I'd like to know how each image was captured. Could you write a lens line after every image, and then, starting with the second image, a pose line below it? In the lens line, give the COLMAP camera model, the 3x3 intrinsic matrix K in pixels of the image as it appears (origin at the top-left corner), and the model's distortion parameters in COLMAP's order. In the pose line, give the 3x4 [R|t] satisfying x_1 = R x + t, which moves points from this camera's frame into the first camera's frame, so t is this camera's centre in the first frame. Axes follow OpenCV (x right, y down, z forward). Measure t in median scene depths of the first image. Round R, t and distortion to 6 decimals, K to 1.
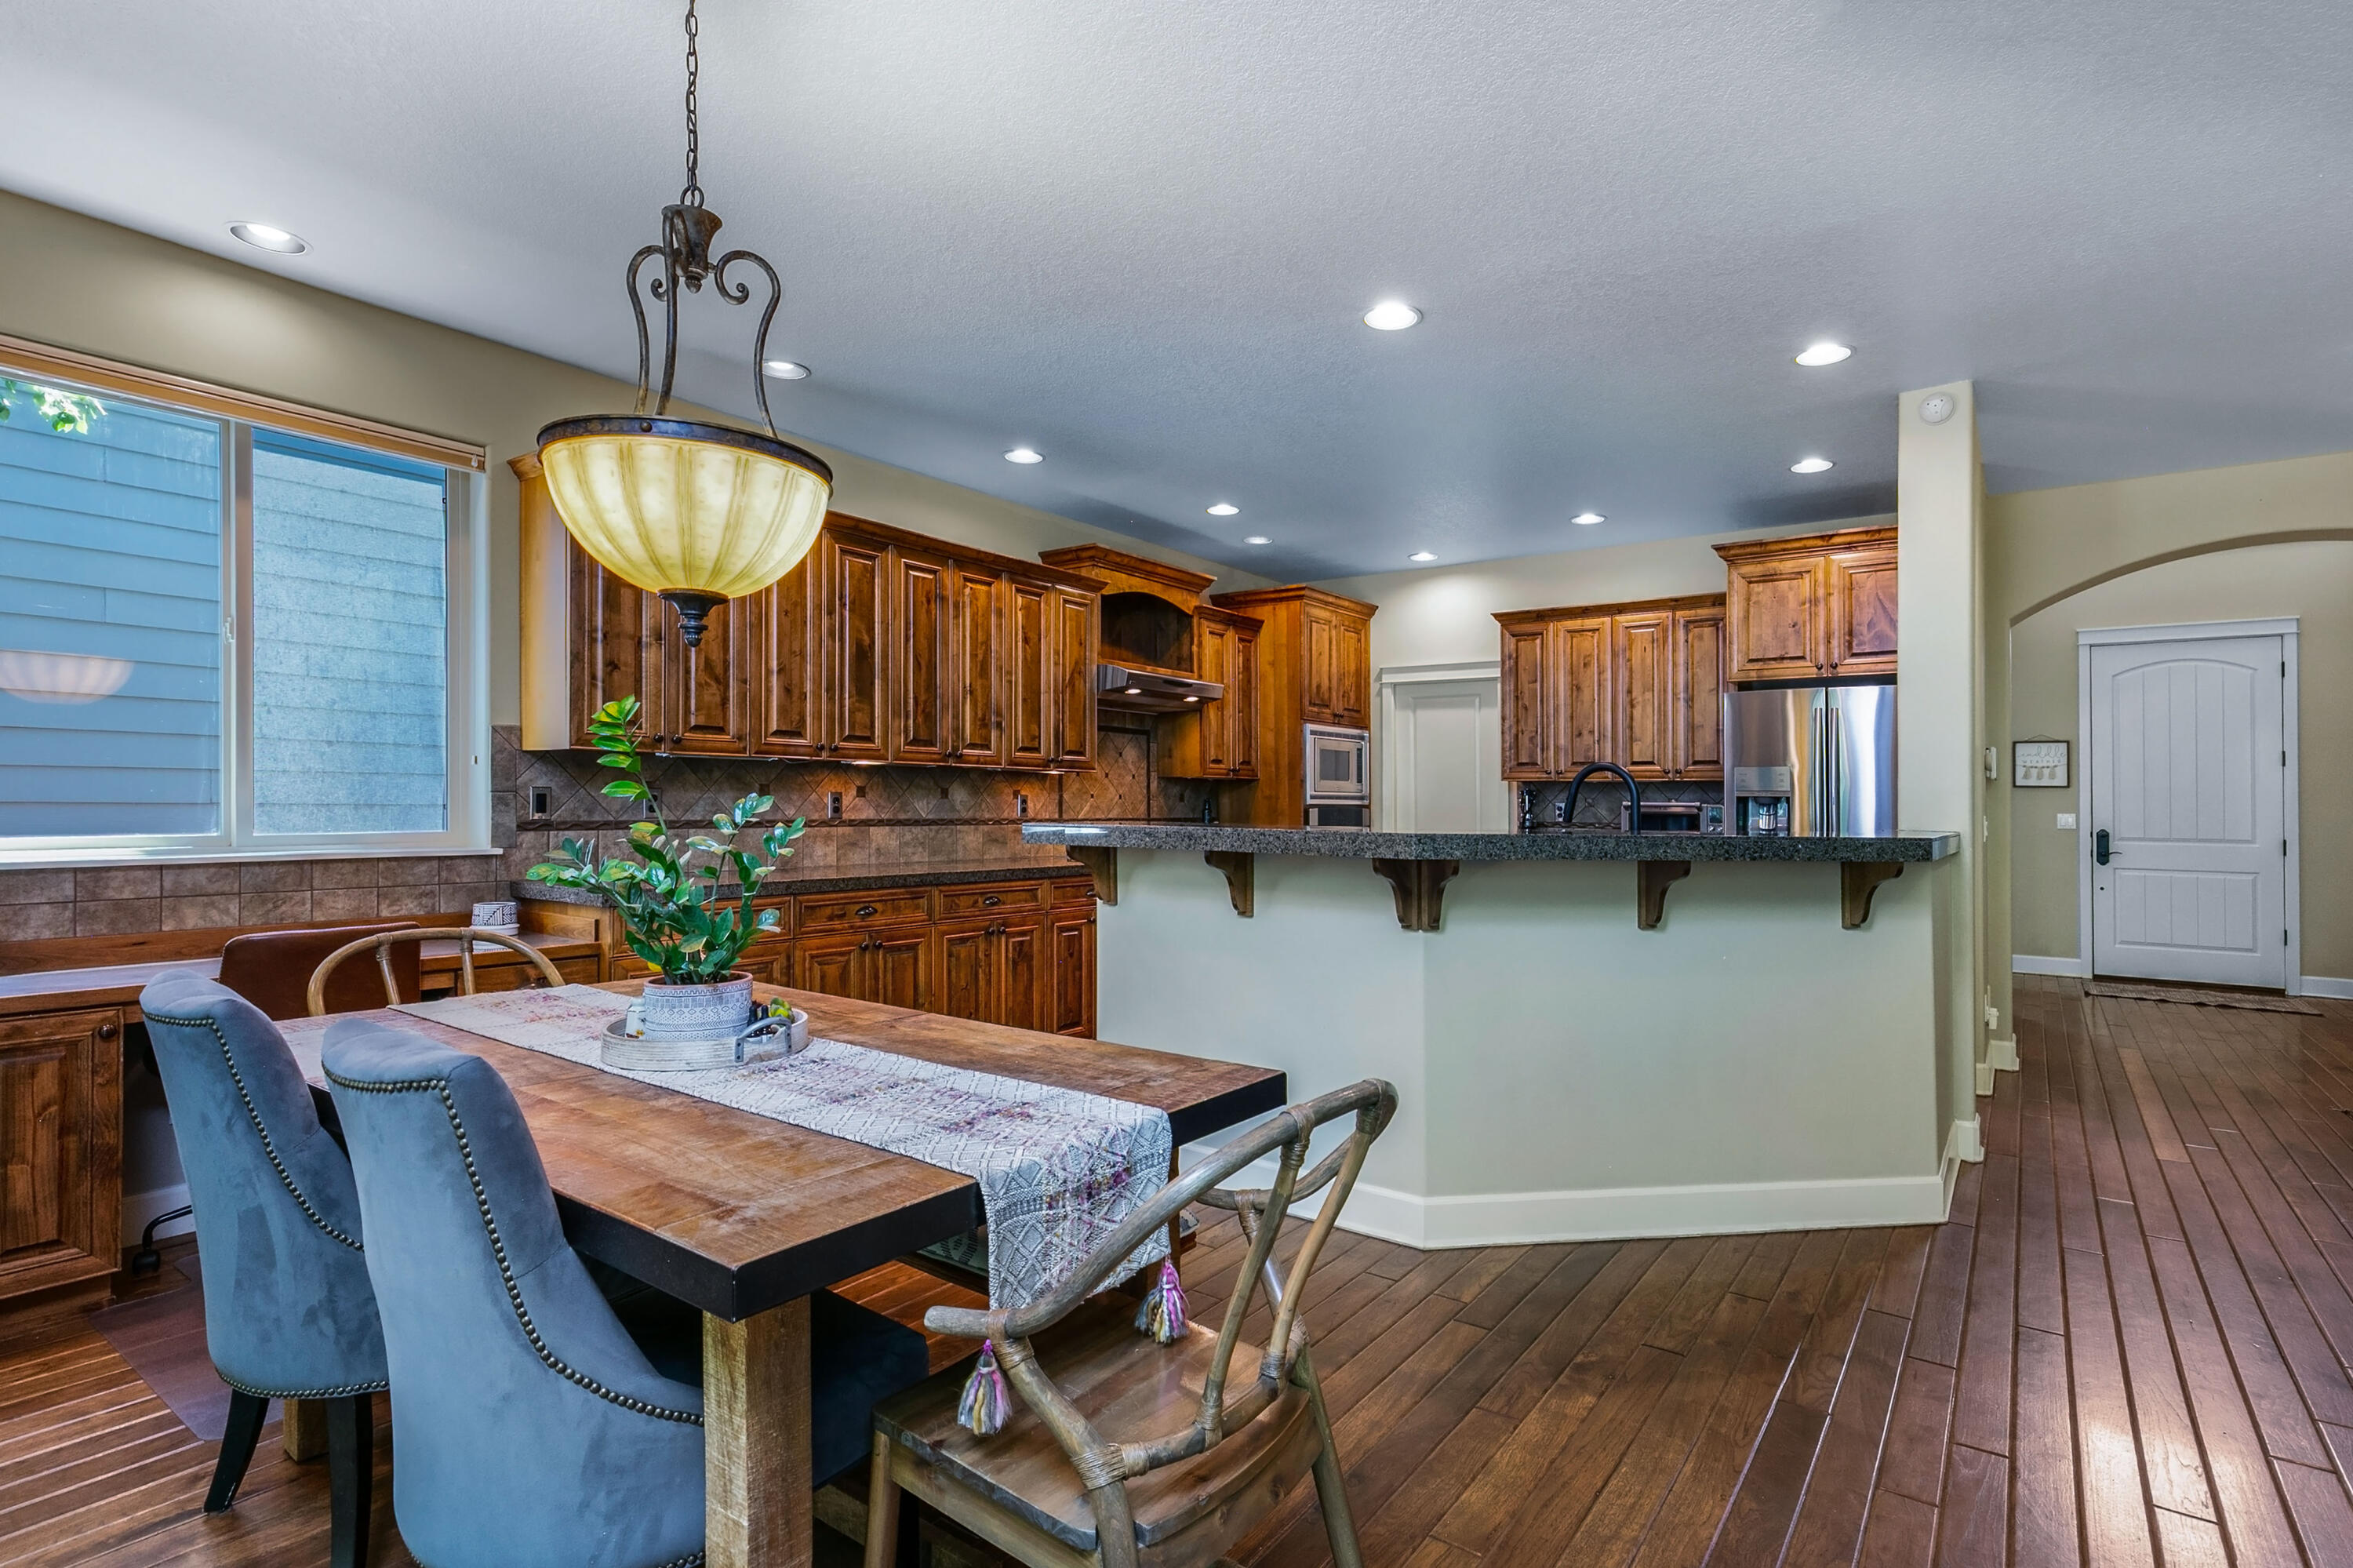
lens RADIAL K [[1070.0, 0, 1186.8], [0, 1070.0, 807.8], [0, 0, 1]] dist [0.003767, -0.000505]
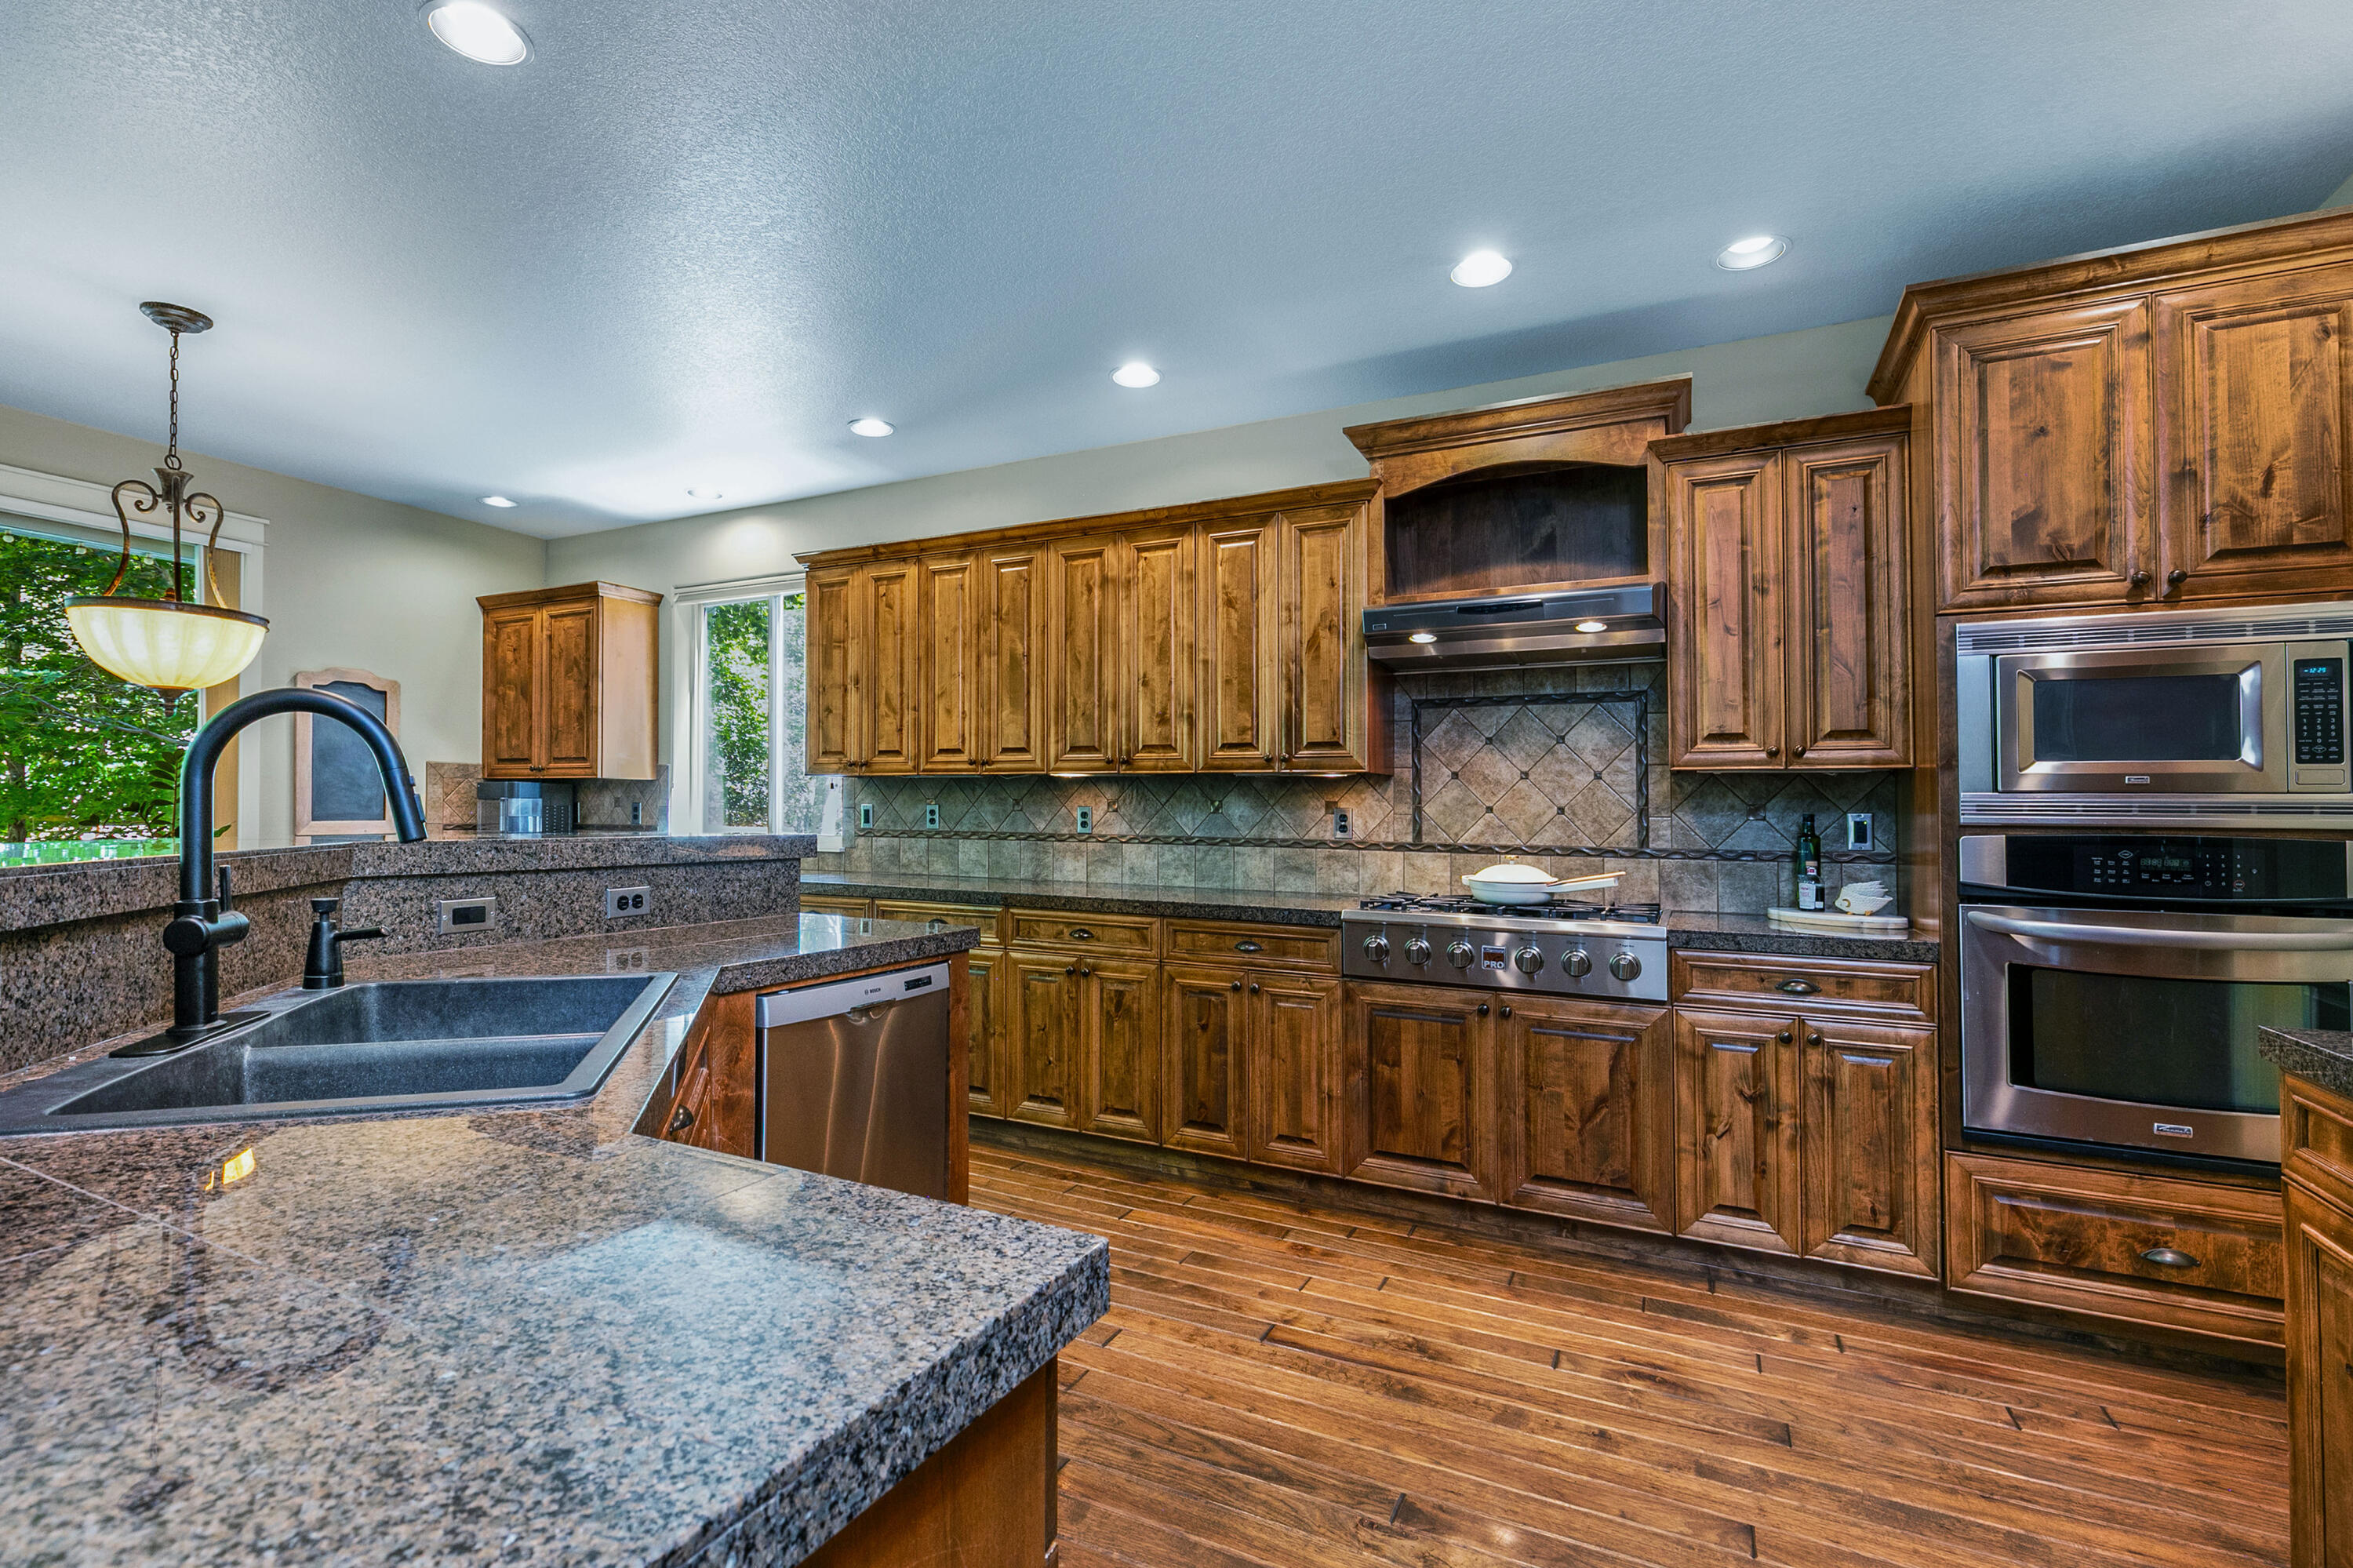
lens RADIAL K [[1070.0, 0, 1186.8], [0, 1070.0, 807.8], [0, 0, 1]] dist [0.003767, -0.000505]
pose [[0.201949, -0.015199, -0.979278, 0.583095], [-0.014881, 0.999717, -0.018585, 0.003033], [0.979283, 0.018326, 0.201666, 0.818959]]
